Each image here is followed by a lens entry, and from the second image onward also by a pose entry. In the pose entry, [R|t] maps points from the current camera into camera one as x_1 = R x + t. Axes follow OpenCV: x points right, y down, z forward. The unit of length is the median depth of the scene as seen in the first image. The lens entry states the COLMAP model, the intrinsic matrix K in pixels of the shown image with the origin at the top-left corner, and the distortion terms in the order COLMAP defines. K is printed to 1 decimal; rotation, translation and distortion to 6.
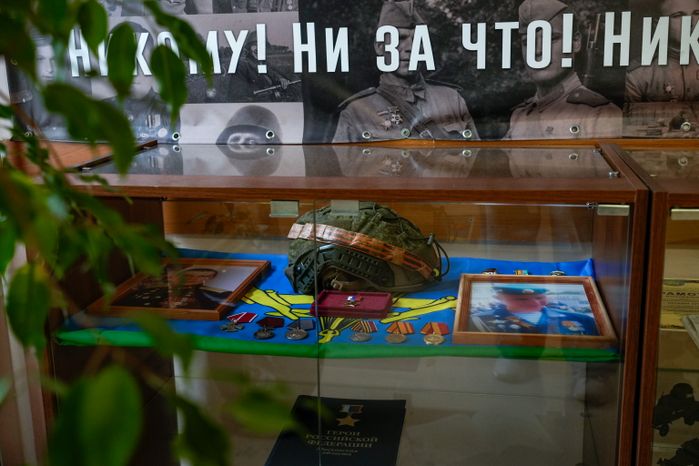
lens RADIAL K [[834.7, 0, 349.5], [0, 834.7, 233.0], [0, 0, 1]] dist [0.014069, 0.017913]
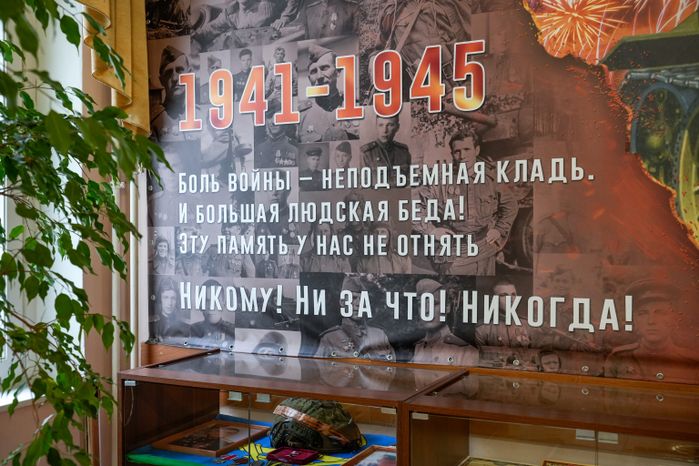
lens RADIAL K [[802.3, 0, 349.5], [0, 802.3, 233.0], [0, 0, 1]] dist [0.000273, 0.001020]
pose [[0.961053, 0.021847, -0.275499, 0.509253], [-0.081214, 0.975181, -0.205975, -0.028067], [0.264162, 0.220328, 0.938975, -0.561721]]
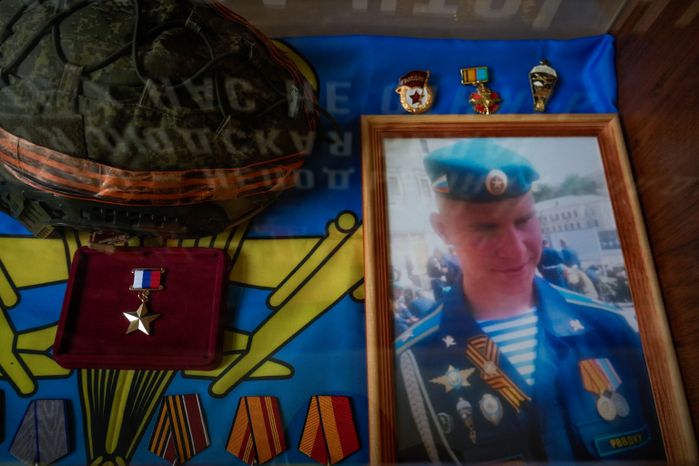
lens RADIAL K [[558.4, 0, 349.5], [0, 558.4, 233.0], [0, 0, 1]] dist [-0.008614, 0.004002]
pose [[0.982849, -0.152743, 0.103329, 0.082114], [0.005569, 0.584649, 0.811267, -0.176117], [-0.184326, -0.796778, 0.575472, 0.756028]]
